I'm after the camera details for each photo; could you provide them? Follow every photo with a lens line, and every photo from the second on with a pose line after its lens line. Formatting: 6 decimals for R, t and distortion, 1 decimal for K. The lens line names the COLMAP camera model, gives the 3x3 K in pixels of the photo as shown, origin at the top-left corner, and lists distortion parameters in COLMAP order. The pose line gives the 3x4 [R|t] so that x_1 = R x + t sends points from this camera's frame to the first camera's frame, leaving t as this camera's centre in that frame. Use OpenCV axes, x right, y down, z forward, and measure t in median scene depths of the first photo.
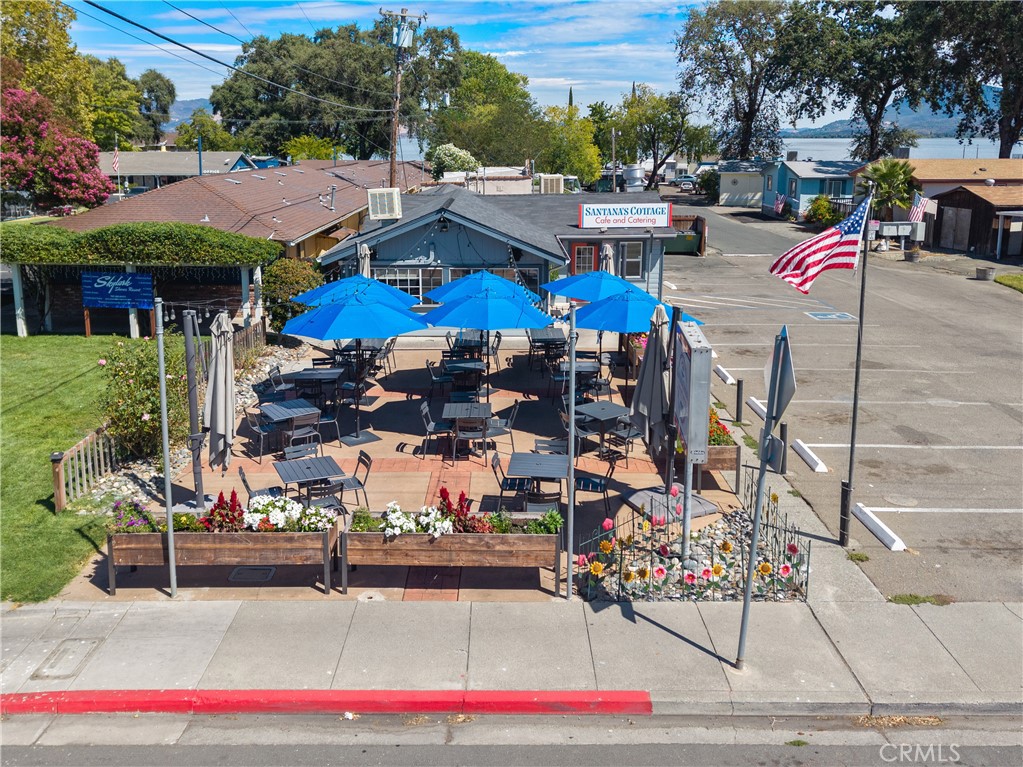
lens RADIAL K [[861.3, 0, 506.8], [0, 861.3, 307.6], [0, 0, 1]] dist [0.016024, 0.008539]
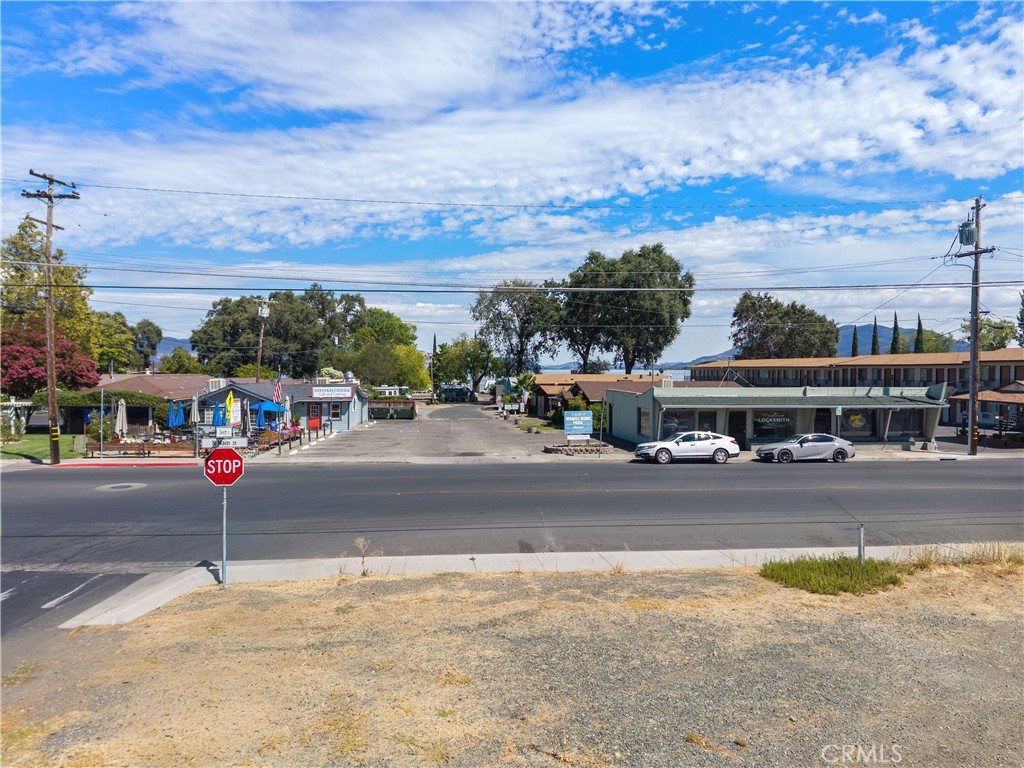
lens RADIAL K [[697.9, 0, 512.7], [0, 697.9, 383.6], [0, 0, 1]] dist [0.033321, -0.026352]
pose [[0.995933, -0.001144, 0.090087, 0.131817], [0.016676, 0.984983, -0.171845, 0.059262], [-0.088538, 0.172648, 0.980996, -0.264023]]
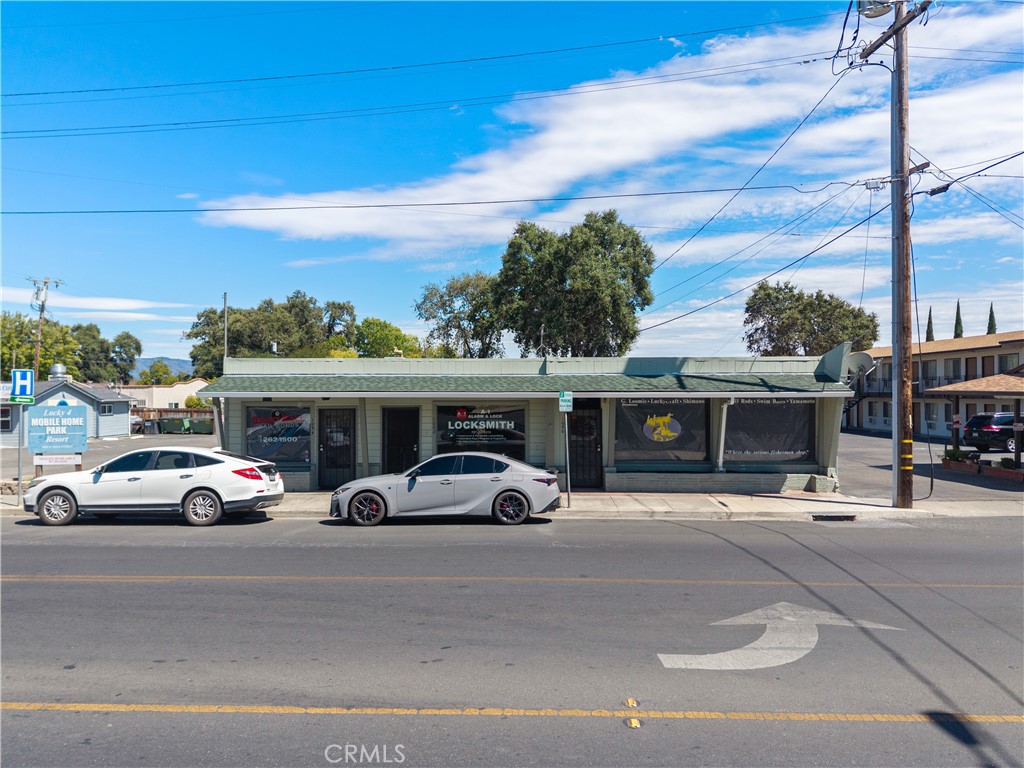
lens RADIAL K [[697.9, 0, 504.1], [0, 697.9, 393.4], [0, 0, 1]] dist [0.033321, -0.026352]
pose [[0.999351, -0.002153, -0.035947, 0.324498], [-0.004738, 0.981672, -0.190519, 0.041606], [0.035698, 0.190565, 0.981025, -0.074774]]
